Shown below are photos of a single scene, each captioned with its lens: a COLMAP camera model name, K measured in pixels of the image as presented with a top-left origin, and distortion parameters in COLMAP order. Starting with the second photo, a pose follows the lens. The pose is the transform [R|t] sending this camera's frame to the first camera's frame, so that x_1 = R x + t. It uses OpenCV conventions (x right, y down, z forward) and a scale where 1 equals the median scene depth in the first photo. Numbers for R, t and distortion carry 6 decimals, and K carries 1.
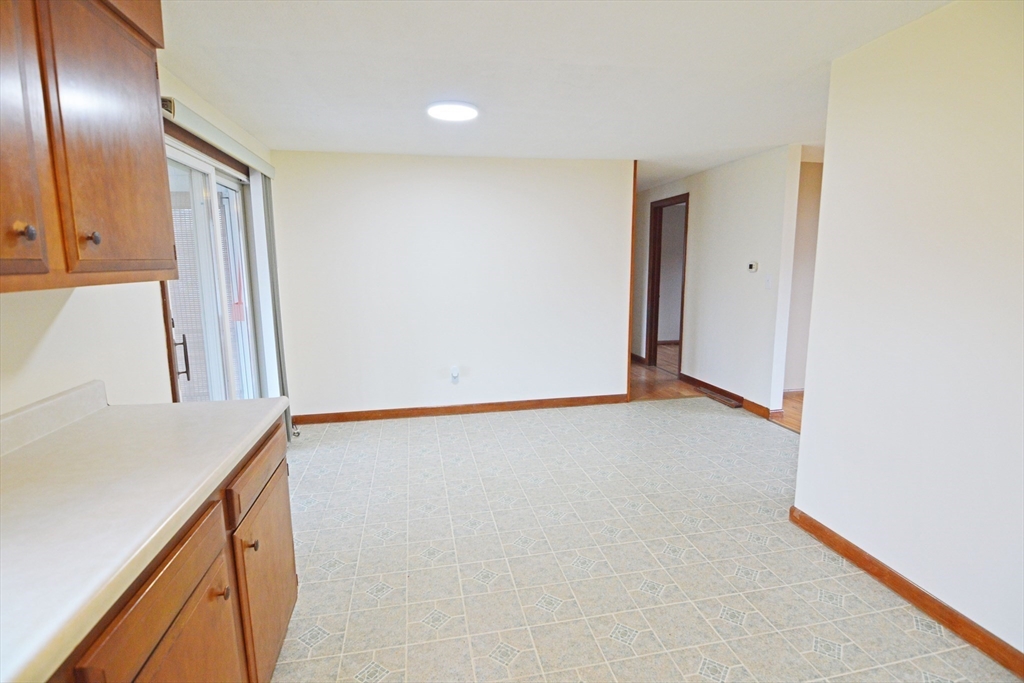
lens RADIAL K [[501.2, 0, 512.0], [0, 501.2, 341.5], [0, 0, 1]] dist [-0.011320, -0.001882]
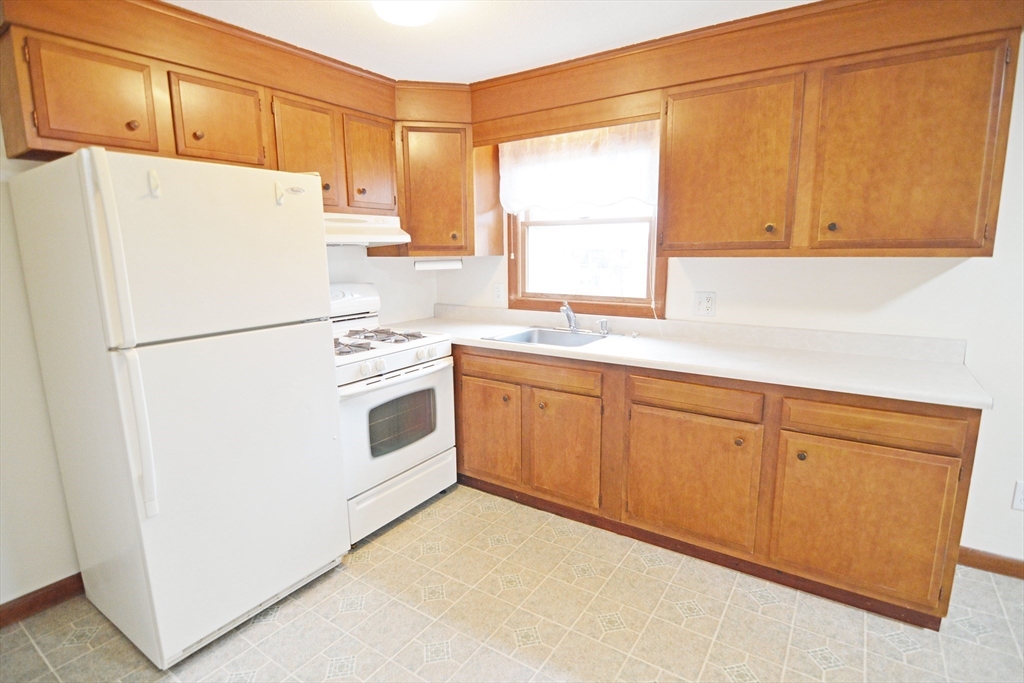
lens RADIAL K [[511.3, 0, 512.0], [0, 511.3, 341.5], [0, 0, 1]] dist [-0.003762, -0.011342]
pose [[-0.712076, 0.141370, -0.687722, 0.548684], [-0.092147, 0.952228, 0.291153, -0.122982], [0.696029, 0.270695, -0.665032, 0.756835]]
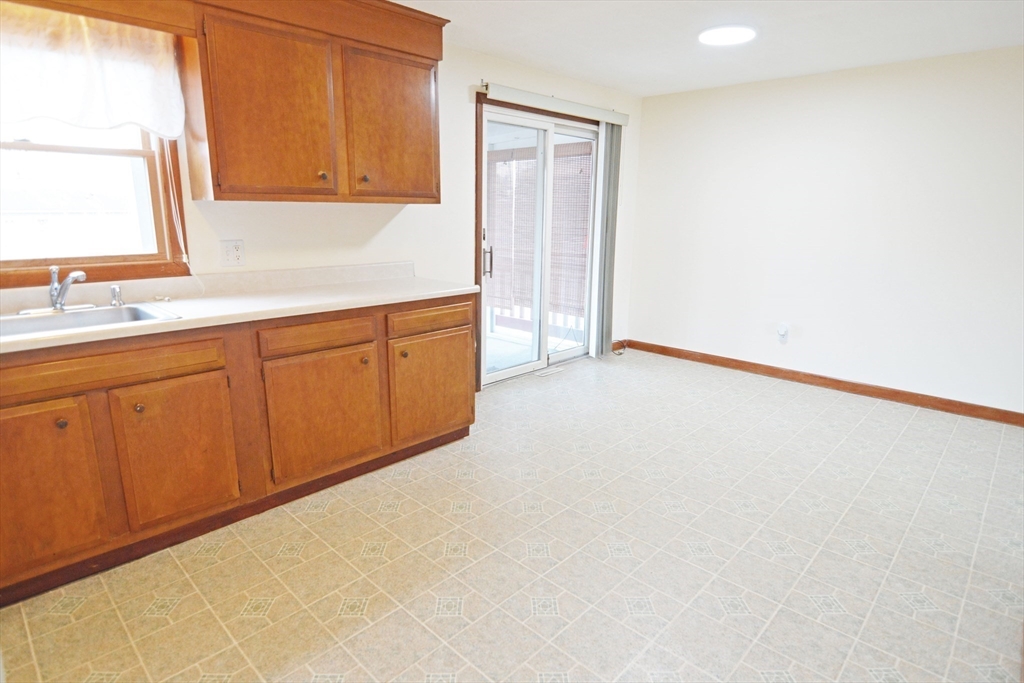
lens RADIAL K [[554.9, 0, 510.0], [0, 554.9, 341.9], [0, 0, 1]] dist [-0.001502, -0.013568]
pose [[0.567098, 0.202533, -0.798361, 0.736425], [-0.142695, 0.978798, 0.146947, 0.014051], [0.811195, 0.030589, 0.583975, 0.092202]]
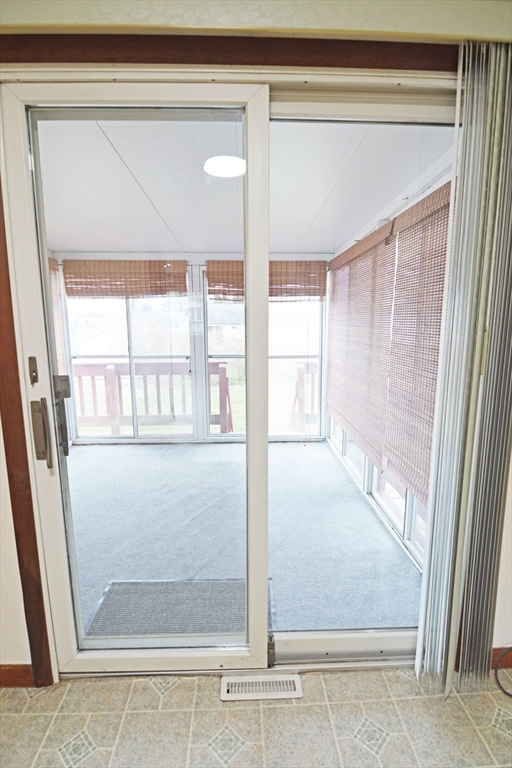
lens RADIAL K [[383.5, 0, 256.0], [0, 383.5, 384.0], [0, 0, 1]] dist [-0.003762, -0.011342]
pose [[-0.157889, 0.170990, -0.972540, -0.222855], [-0.149360, 0.969426, 0.194691, -0.168671], [0.976096, 0.175998, -0.127523, 1.320423]]
